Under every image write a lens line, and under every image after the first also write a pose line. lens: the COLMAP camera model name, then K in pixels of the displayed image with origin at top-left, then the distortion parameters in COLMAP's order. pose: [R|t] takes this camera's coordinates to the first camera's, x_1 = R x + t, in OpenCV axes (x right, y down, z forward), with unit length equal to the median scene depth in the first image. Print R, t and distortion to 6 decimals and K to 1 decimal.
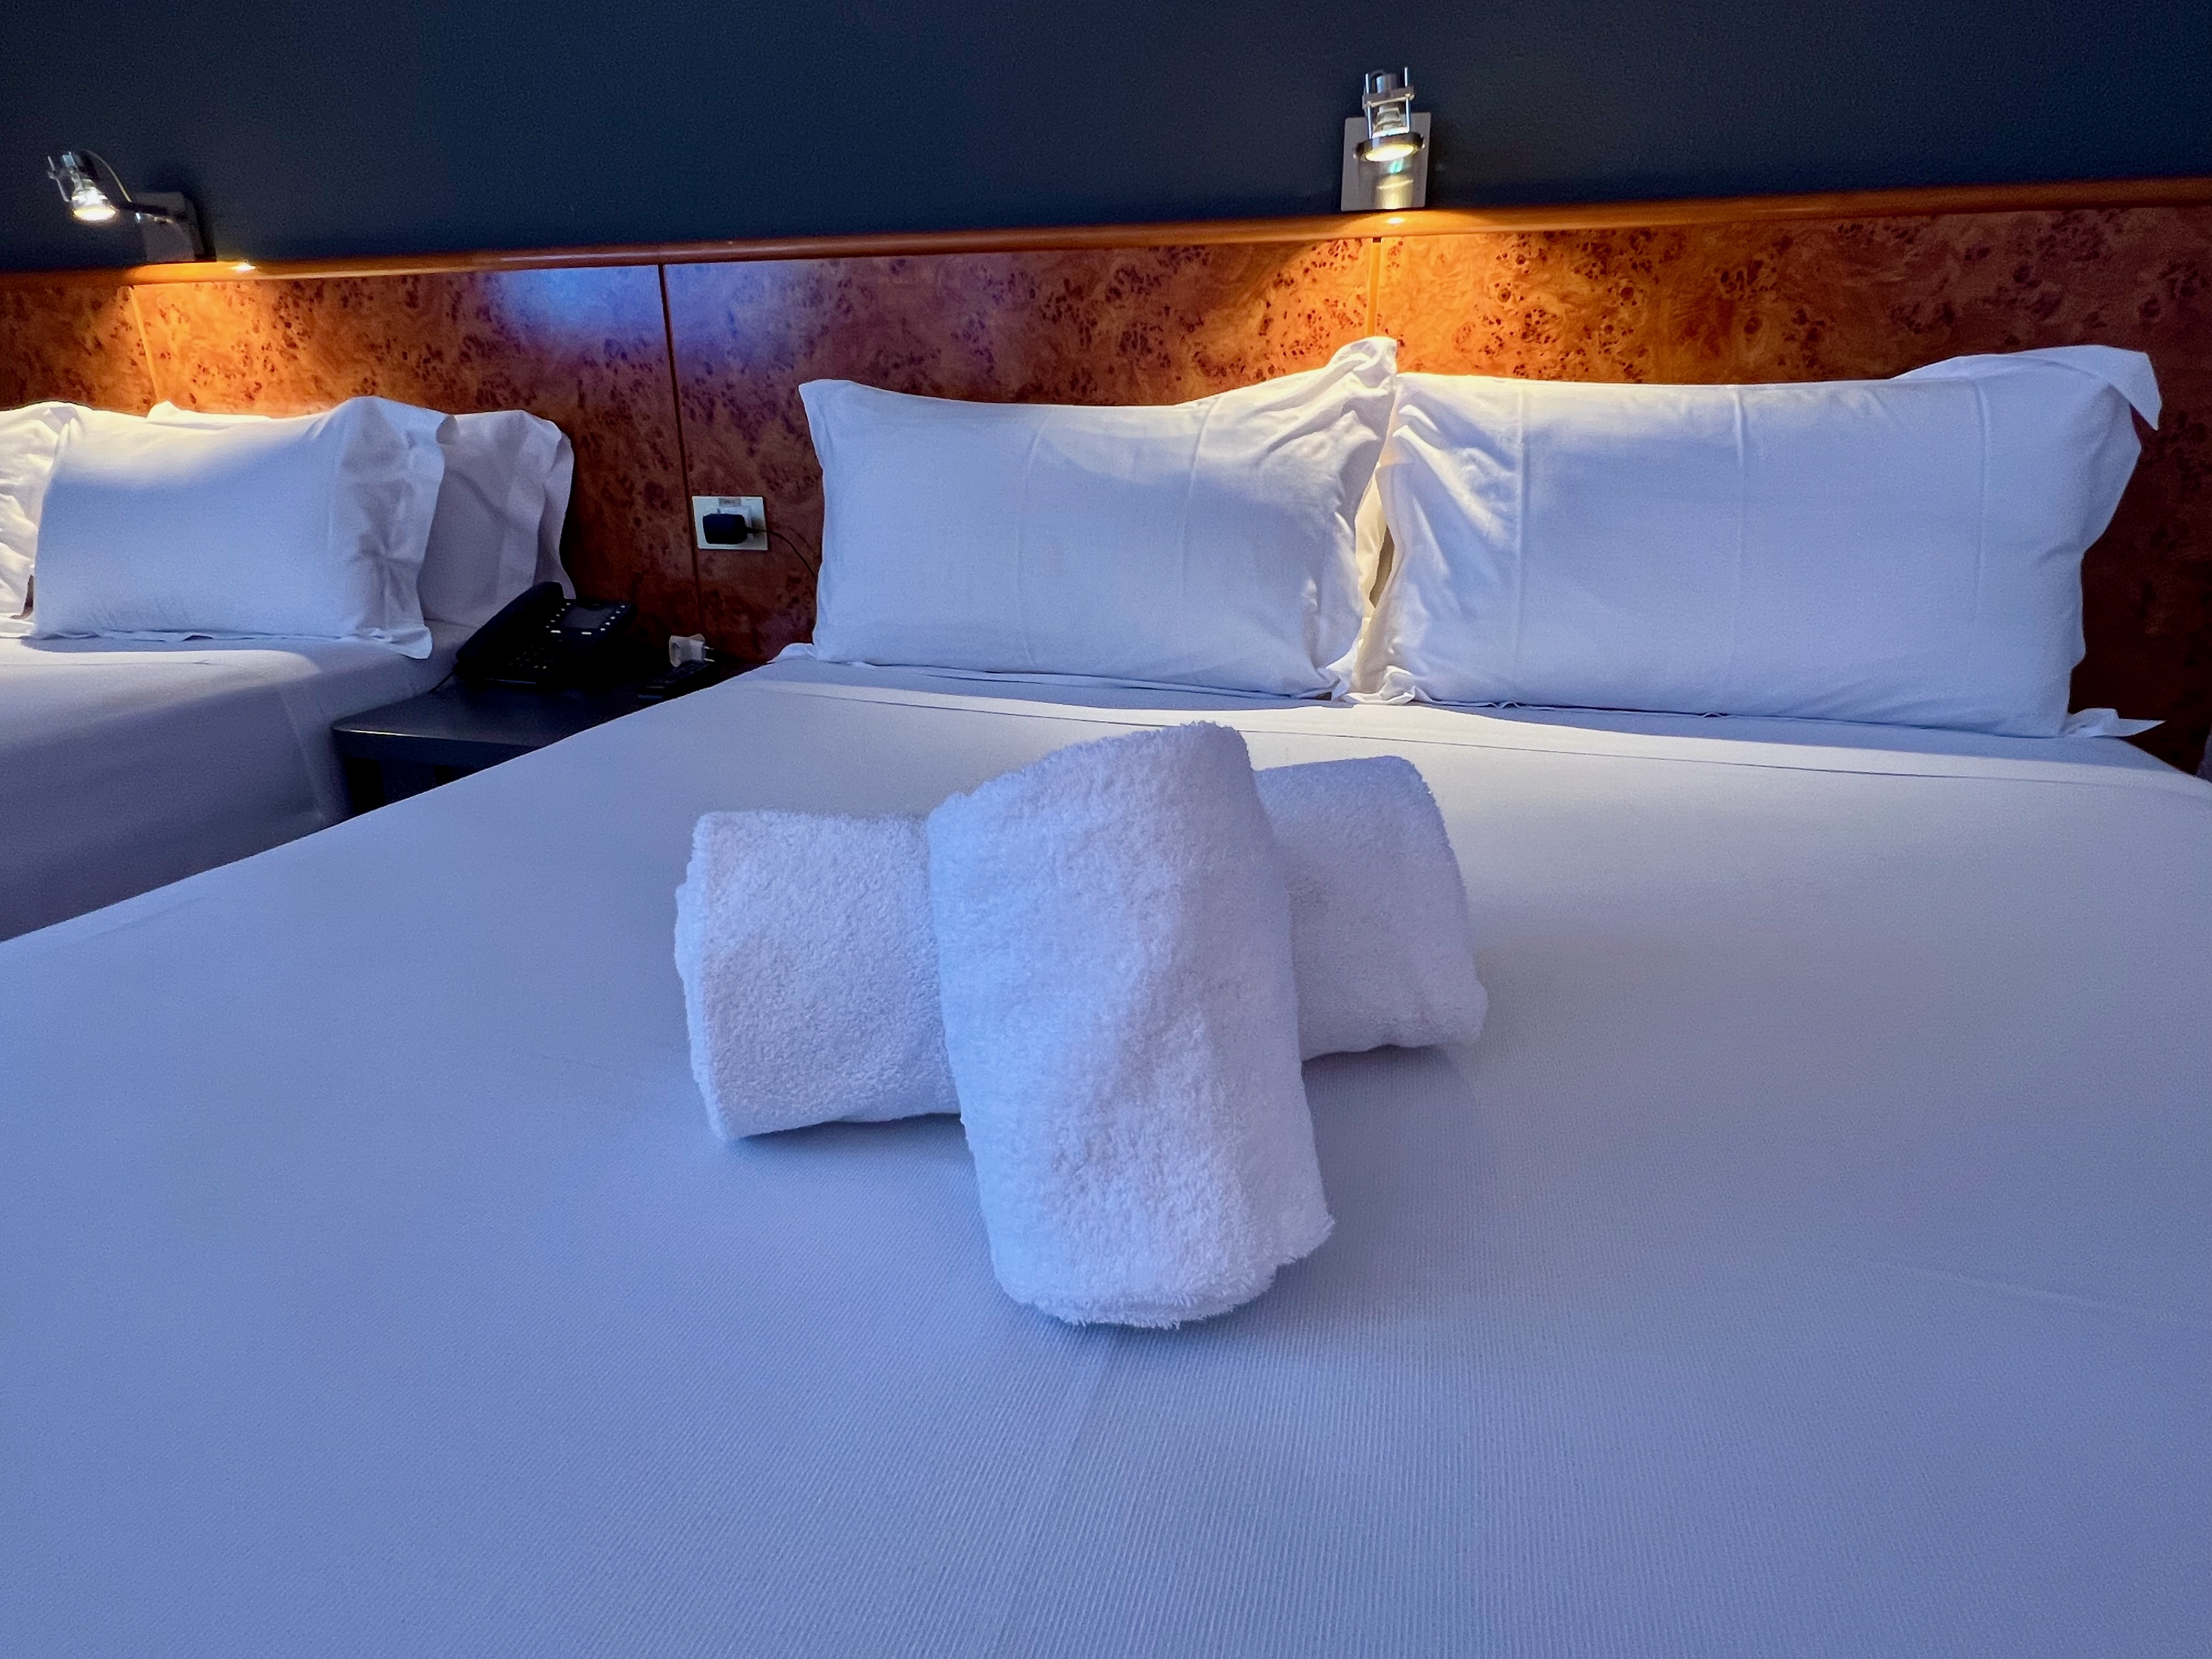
lens RADIAL K [[1164.1, 0, 1107.2], [0, 1164.1, 829.7], [0, 0, 1]] dist [0.000445, -0.001463]
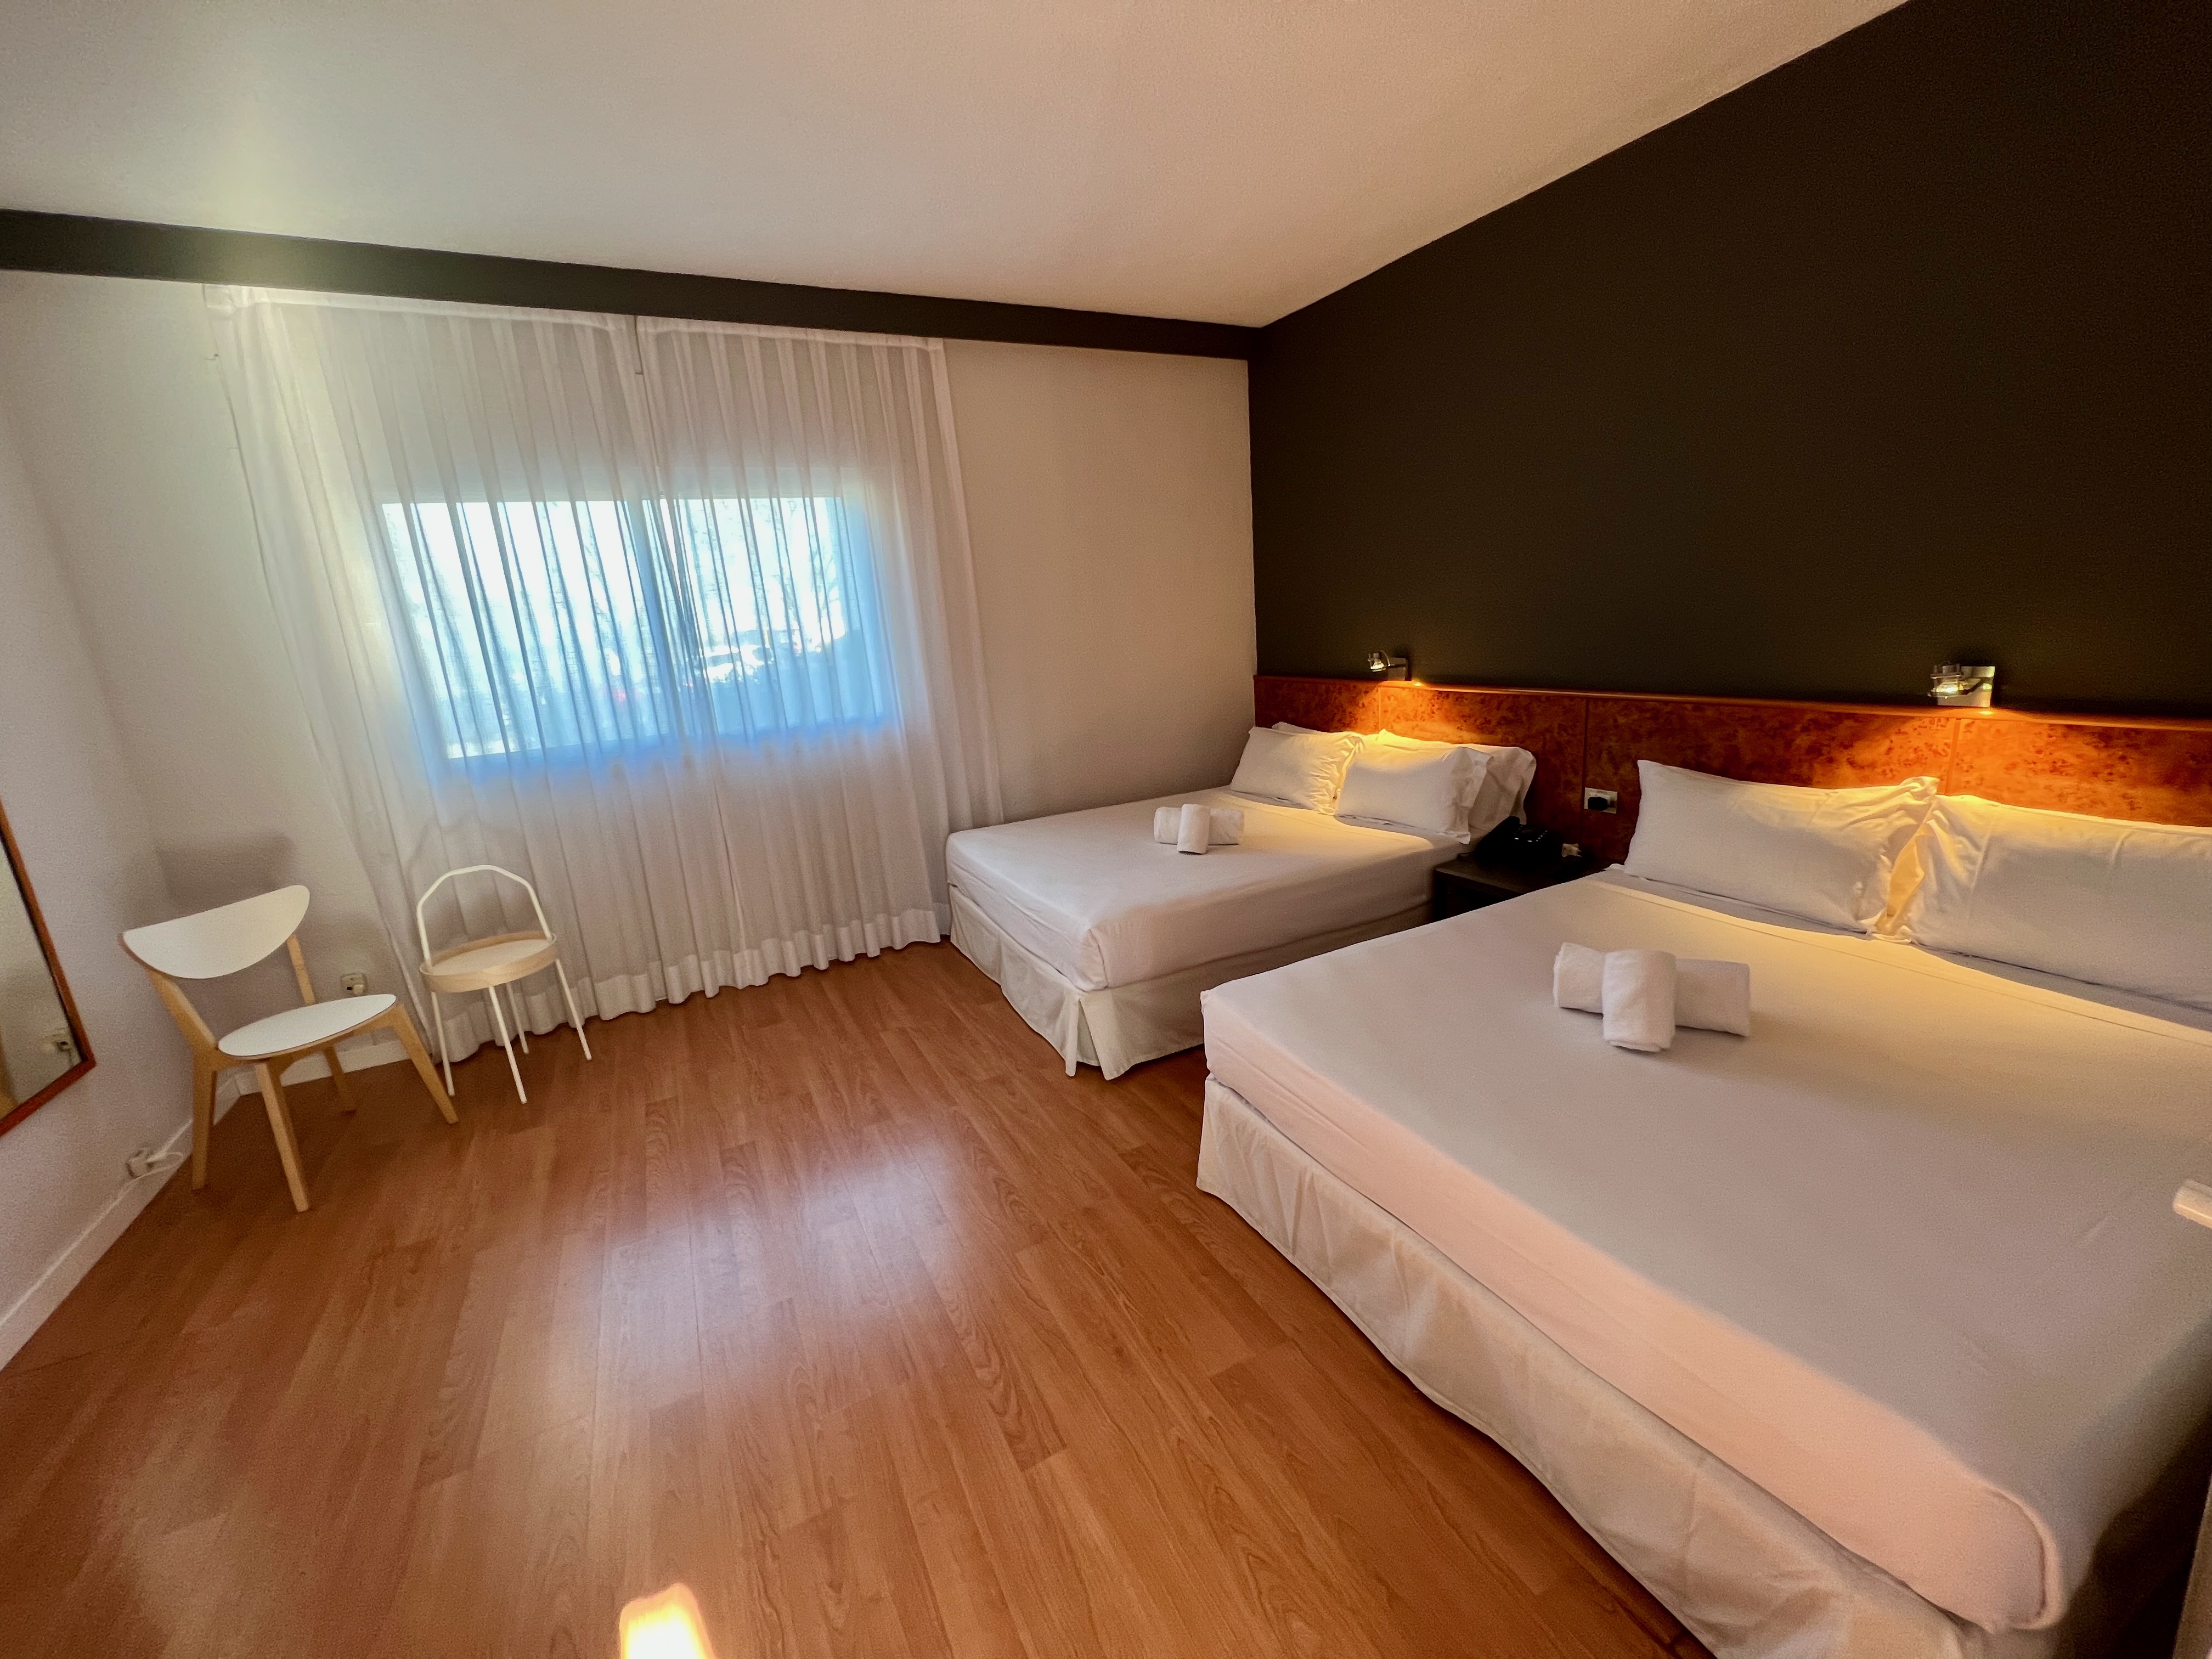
lens RADIAL K [[869.4, 0, 1107.7], [0, 869.4, 841.1], [0, 0, 1]] dist [-0.004499, 0.001724]
pose [[0.668892, 0.135724, -0.730864, 0.349384], [-0.169732, 0.985104, 0.027597, -0.073875], [0.723722, 0.105592, 0.681965, -1.043929]]
